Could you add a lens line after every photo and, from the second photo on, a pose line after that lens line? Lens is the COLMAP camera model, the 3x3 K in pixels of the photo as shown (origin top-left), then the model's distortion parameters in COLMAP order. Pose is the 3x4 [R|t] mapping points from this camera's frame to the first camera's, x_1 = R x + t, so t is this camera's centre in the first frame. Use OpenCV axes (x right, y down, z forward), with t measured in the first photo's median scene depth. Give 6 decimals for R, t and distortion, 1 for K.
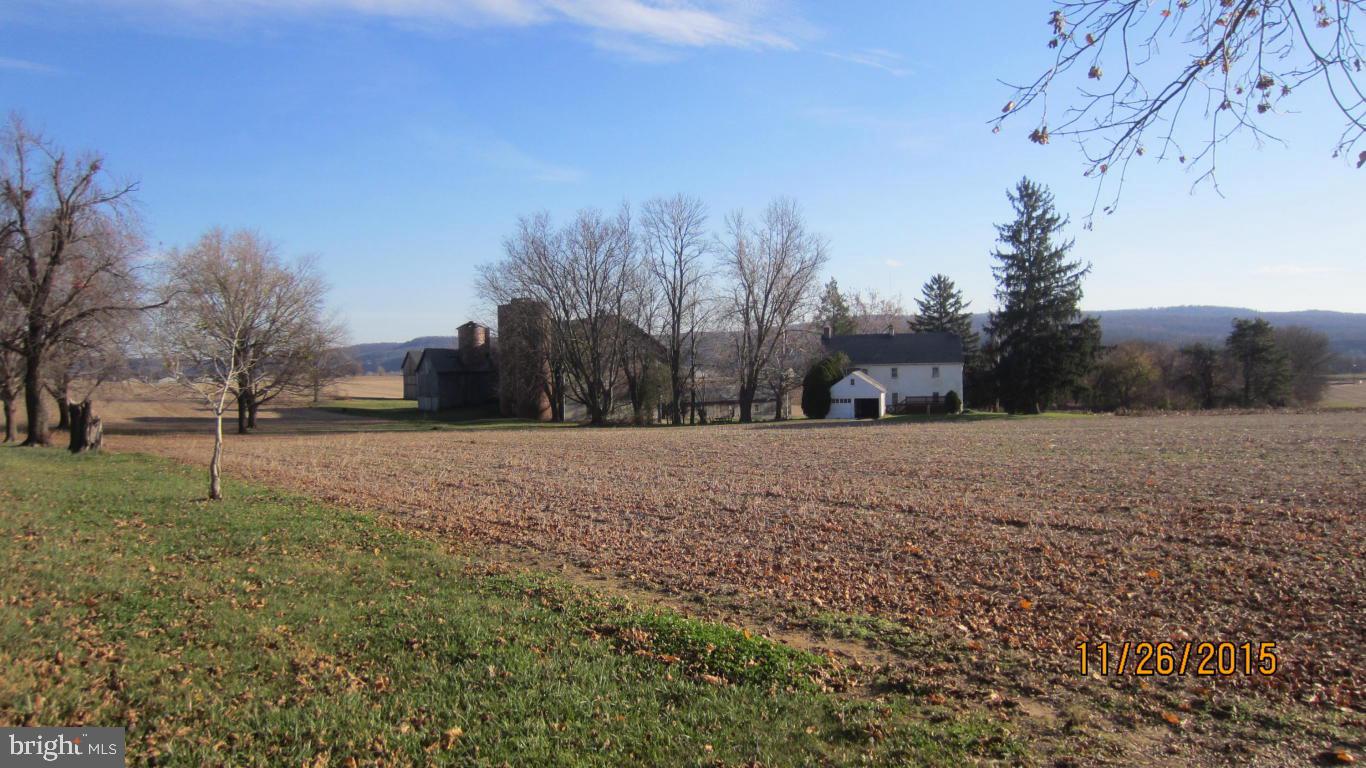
lens RADIAL K [[1029.0, 0, 683.0], [0, 1029.0, 384.0], [0, 0, 1]] dist [-0.003264, -0.001738]
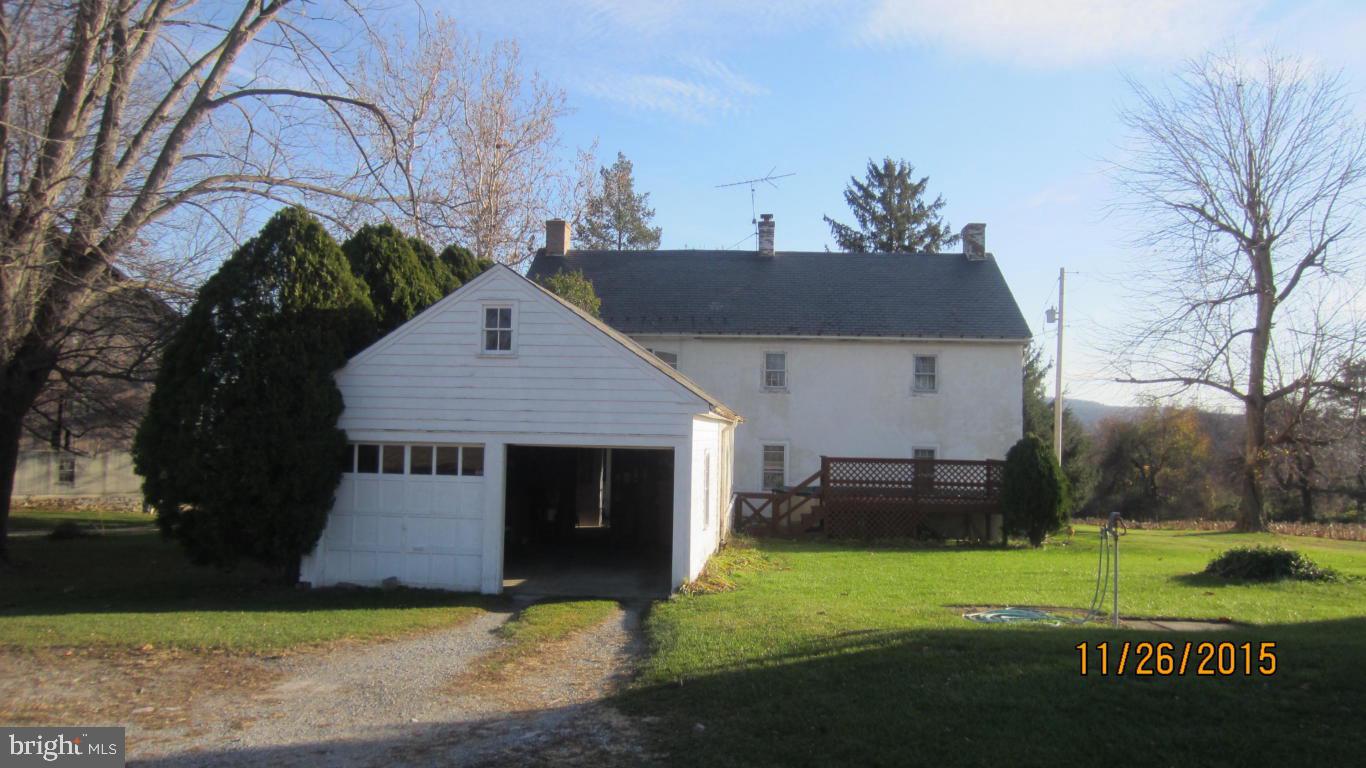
lens RADIAL K [[1029.0, 0, 683.0], [0, 1029.0, 384.0], [0, 0, 1]] dist [-0.003264, -0.001738]
pose [[0.991403, 0.044565, 0.123023, 0.148630], [-0.035730, 0.996683, -0.073116, 0.013018], [-0.125873, 0.068092, 0.989707, 0.736446]]
